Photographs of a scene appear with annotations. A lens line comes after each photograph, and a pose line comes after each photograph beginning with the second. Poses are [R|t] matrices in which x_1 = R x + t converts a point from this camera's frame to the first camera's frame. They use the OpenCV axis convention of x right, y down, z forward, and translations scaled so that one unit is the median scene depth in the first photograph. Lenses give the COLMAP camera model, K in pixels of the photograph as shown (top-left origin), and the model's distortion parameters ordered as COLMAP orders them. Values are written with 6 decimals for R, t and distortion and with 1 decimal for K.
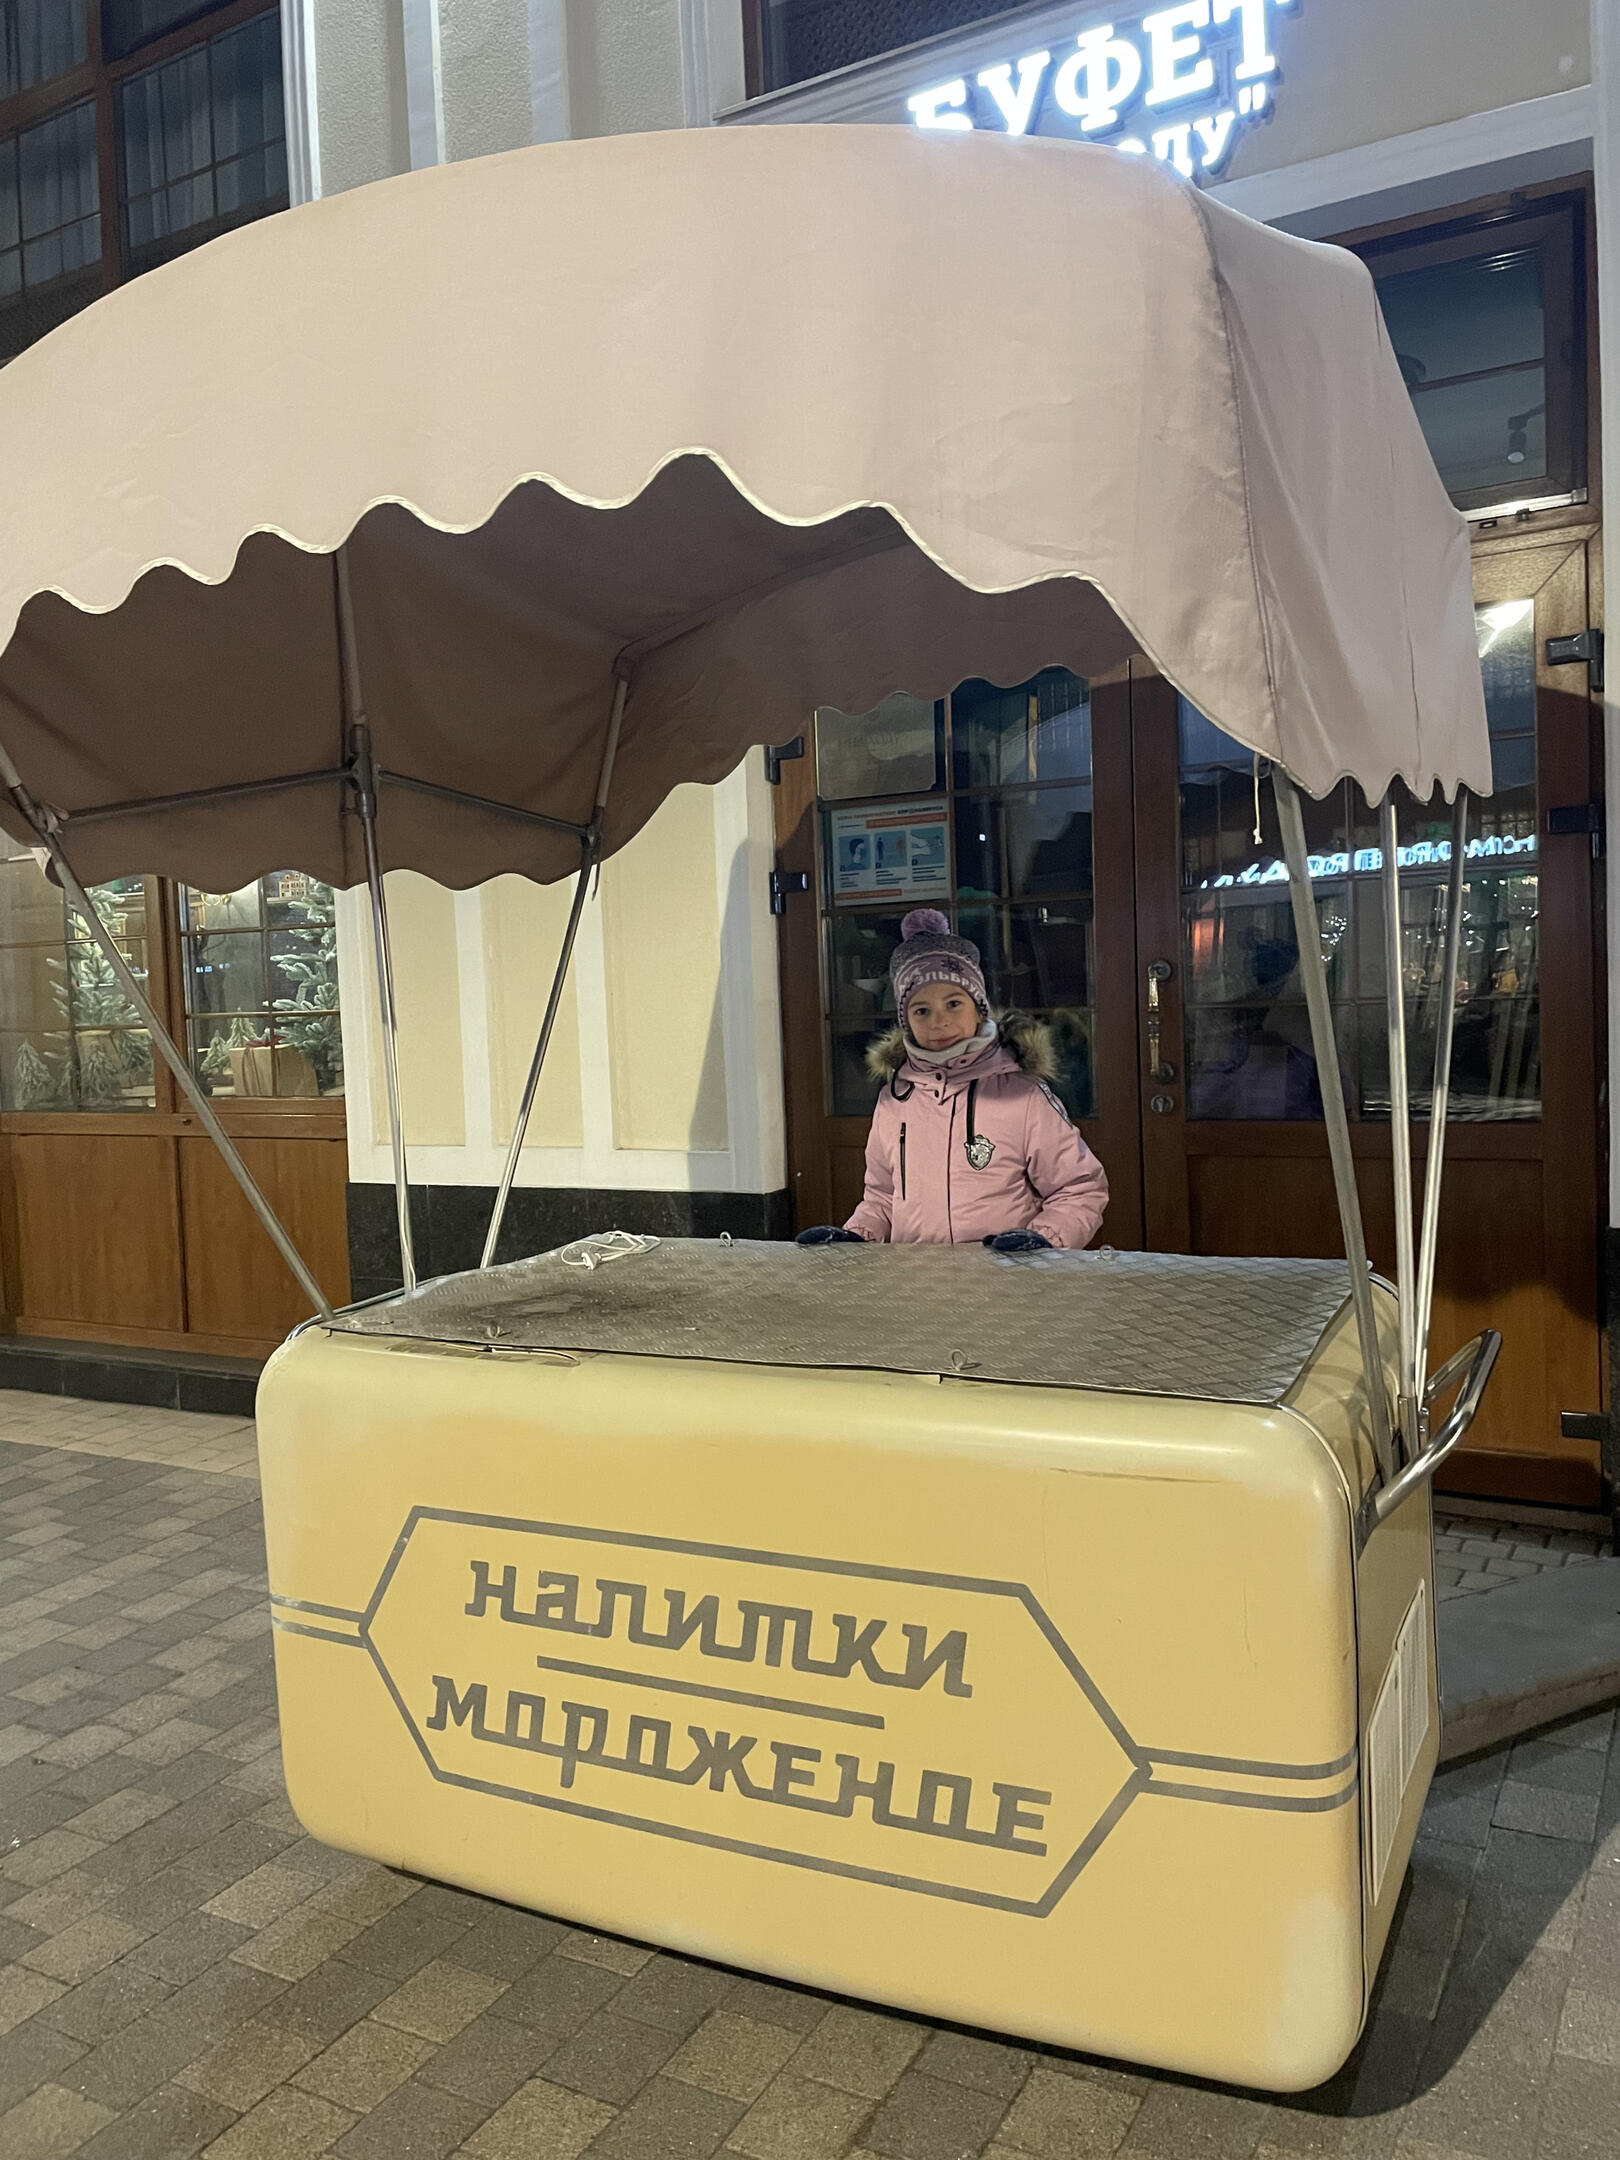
lens RADIAL K [[1685.7, 0, 801.3], [0, 1685.7, 1080.3], [0, 0, 1]] dist [0.038258, -0.046261]
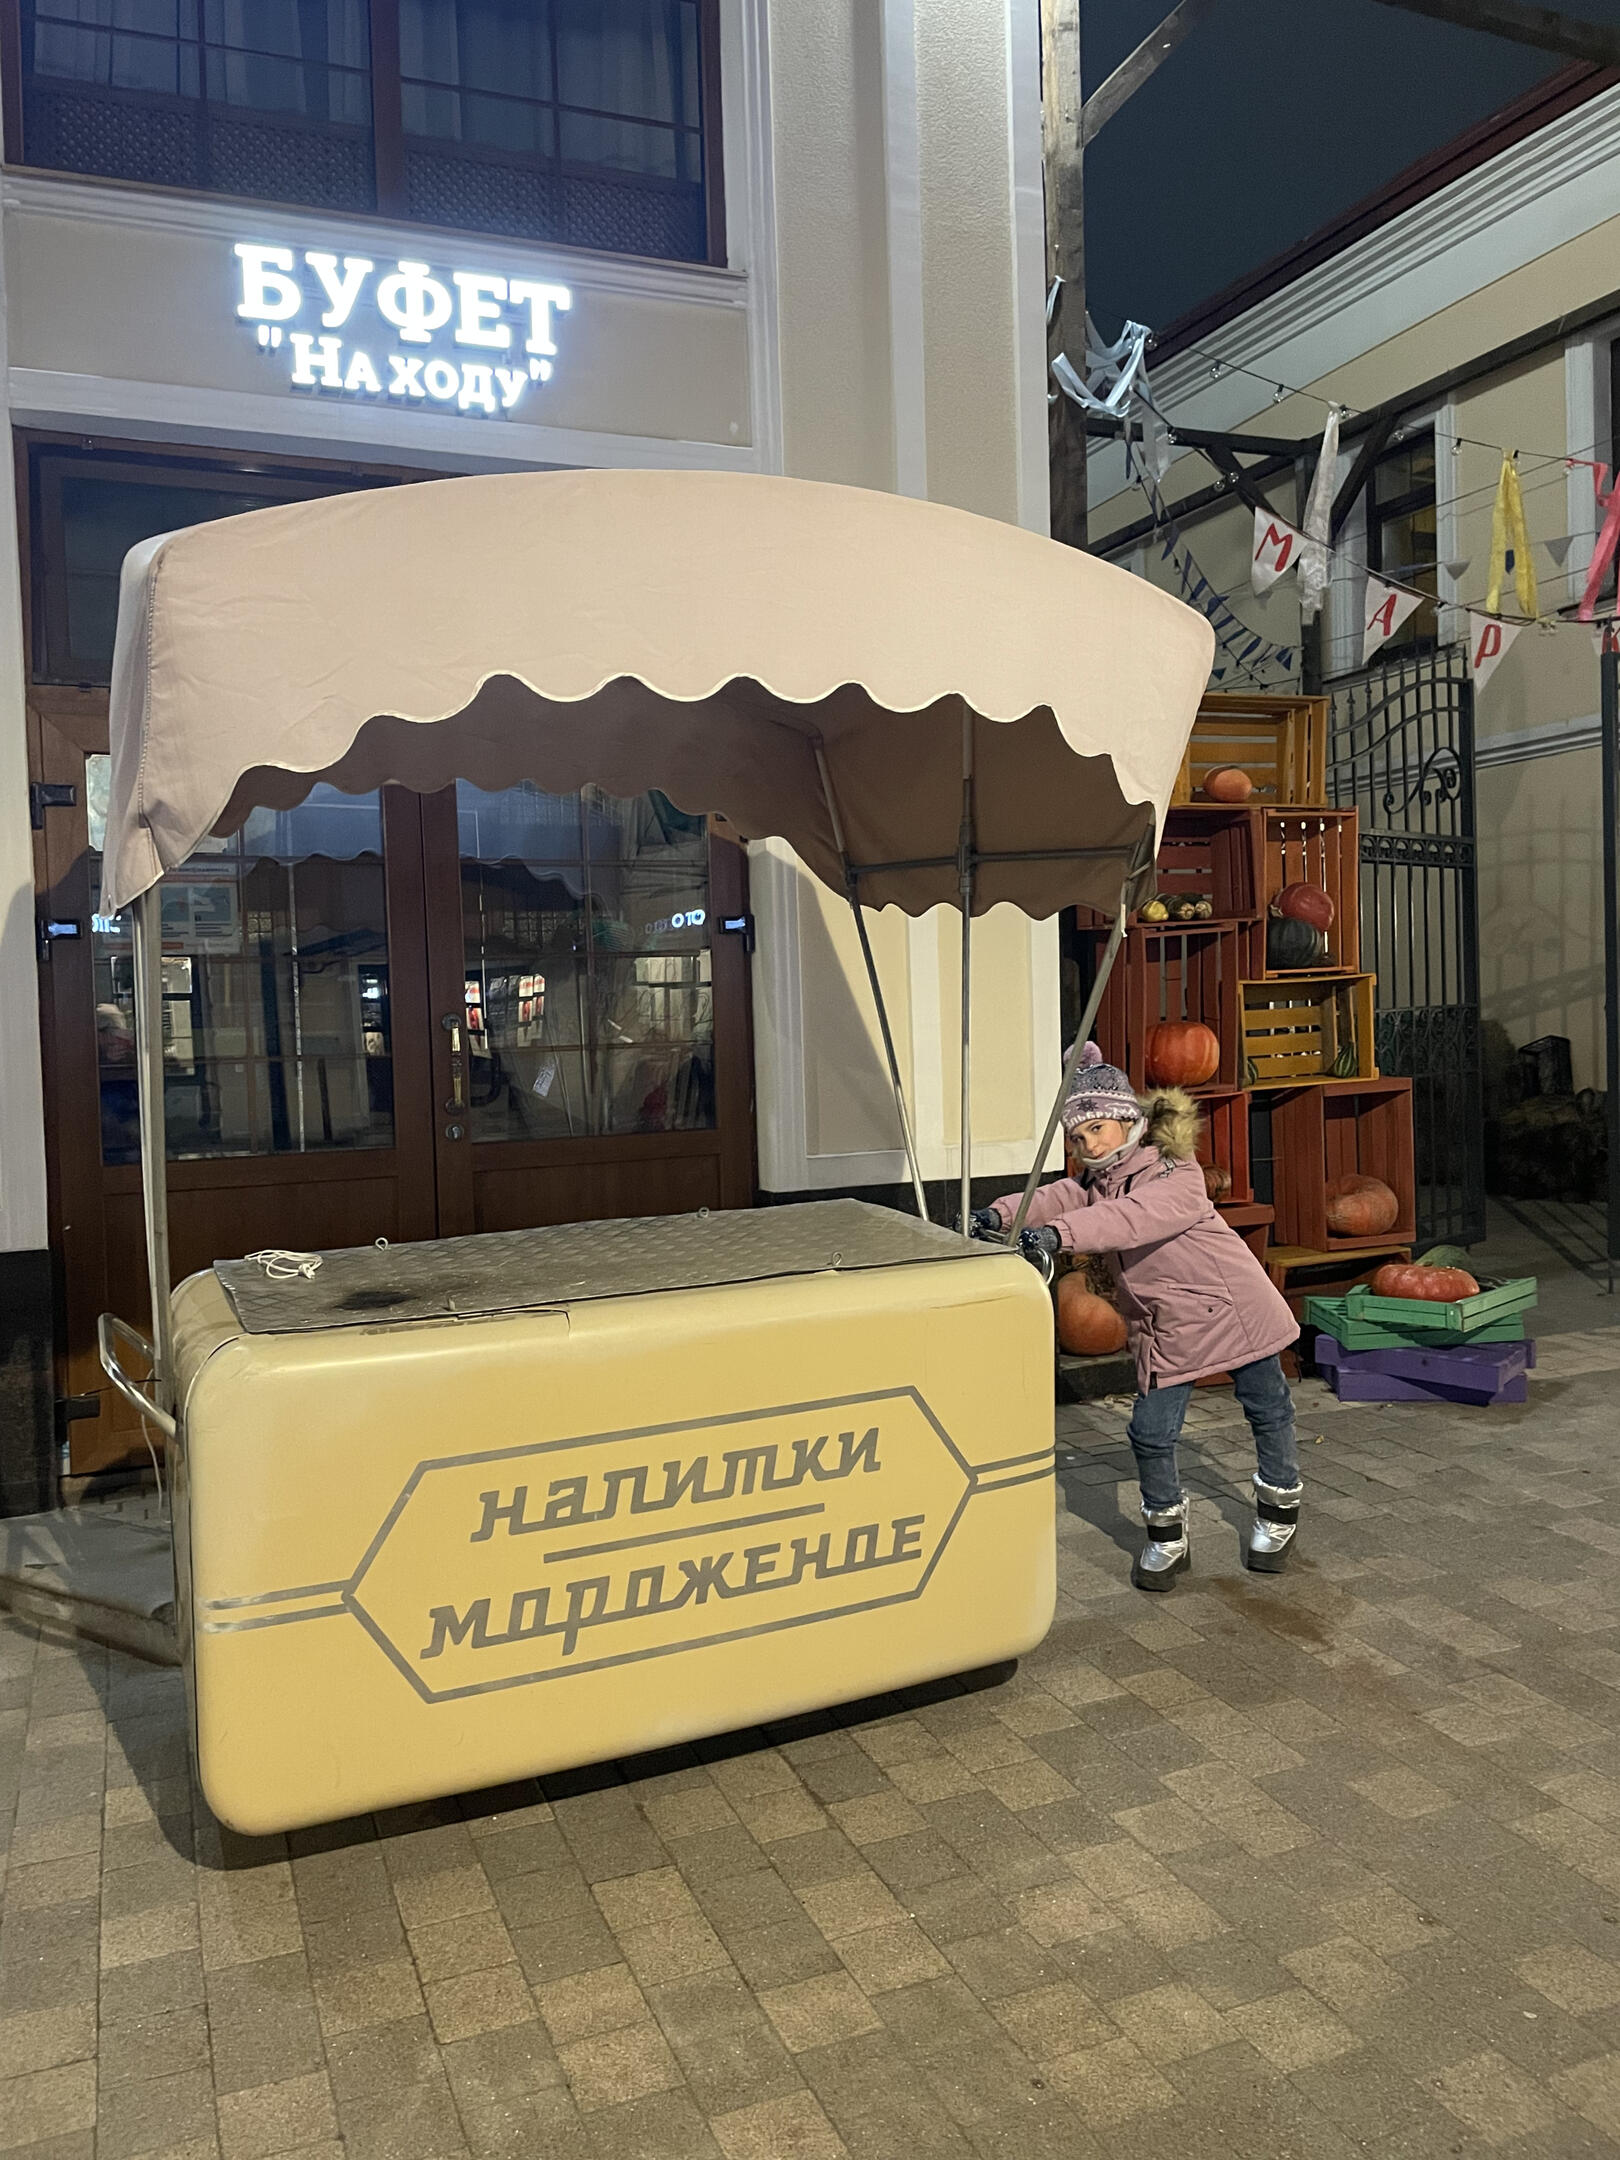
lens RADIAL K [[1685.7, 0, 810.8], [0, 1685.7, 1080.2], [0, 0, 1]] dist [0.038258, -0.046261]
pose [[0.600347, -0.015022, 0.799598, -1.038740], [0.055714, 0.998180, -0.023078, 0.036589], [-0.797796, 0.058404, 0.600092, 0.091630]]
